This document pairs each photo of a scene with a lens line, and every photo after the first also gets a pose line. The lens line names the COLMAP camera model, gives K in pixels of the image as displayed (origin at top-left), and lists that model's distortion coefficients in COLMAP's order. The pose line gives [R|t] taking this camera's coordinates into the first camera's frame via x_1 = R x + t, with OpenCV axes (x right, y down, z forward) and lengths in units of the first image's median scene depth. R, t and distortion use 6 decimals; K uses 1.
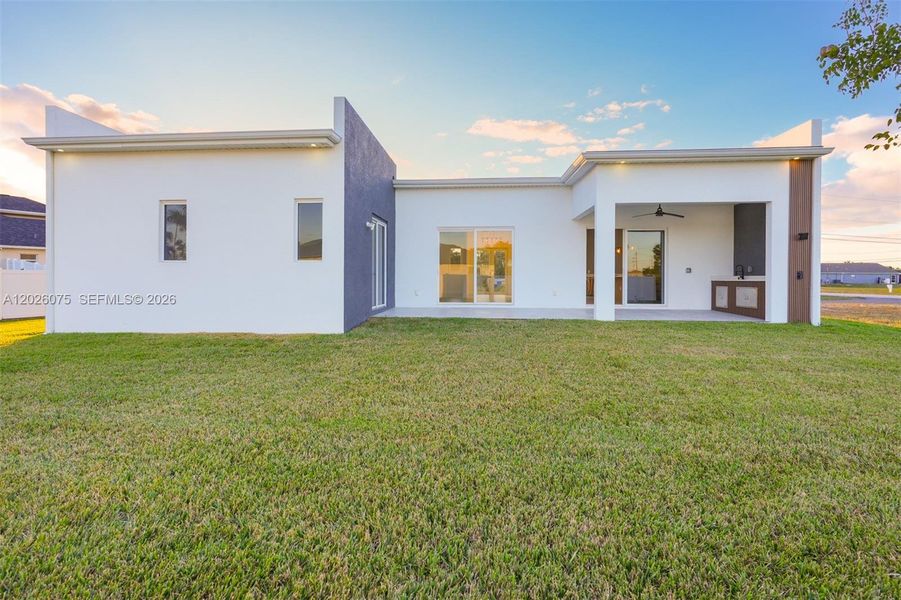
lens RADIAL K [[437.1, 0, 448.6], [0, 437.1, 279.6], [0, 0, 1]] dist [-0.006515, 0.012305]
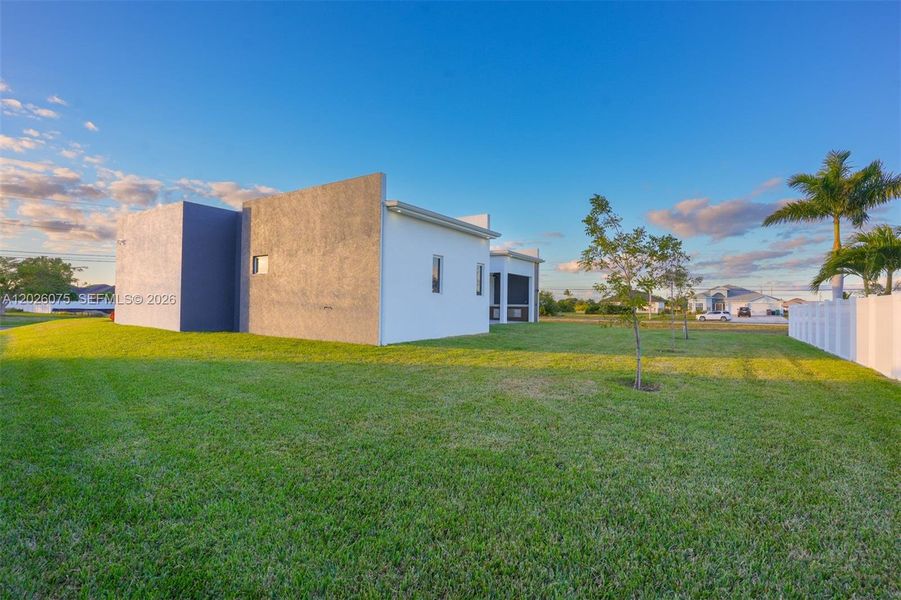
lens RADIAL K [[419.3, 0, 450.5], [0, 419.3, 300.0], [0, 0, 1]] dist [-0.001165, 0.000030]
pose [[0.479166, 0.015632, 0.877585, -1.700443], [-0.007484, 0.999878, -0.013724, 0.001546], [-0.877692, 0.000009, 0.479225, 0.202919]]
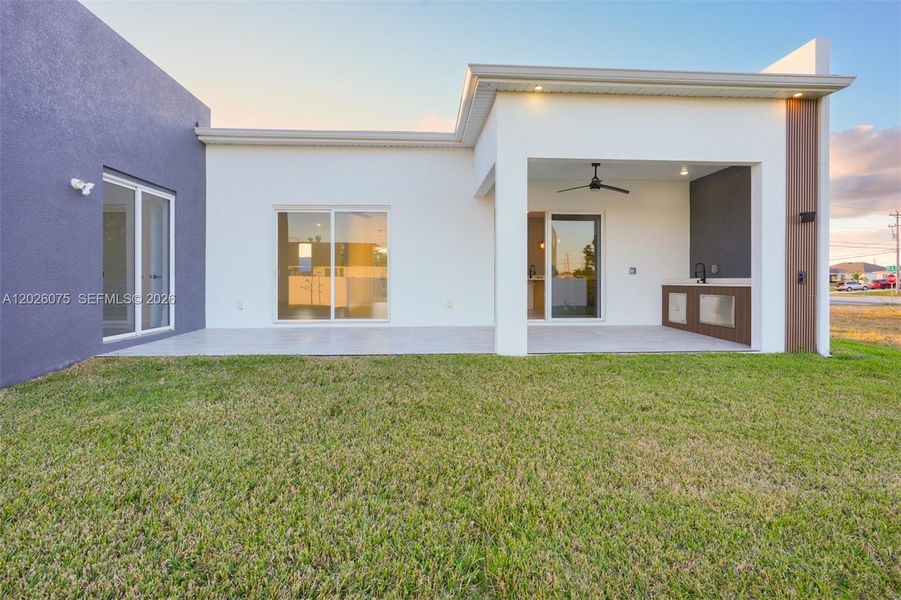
lens RADIAL K [[437.1, 0, 448.6], [0, 437.1, 279.6], [0, 0, 1]] dist [-0.006515, 0.012305]
pose [[0.990367, -0.002865, 0.138438, 0.190062], [0.003450, 0.999986, -0.003985, -0.005983], [-0.138425, 0.004425, 0.990363, 0.417495]]
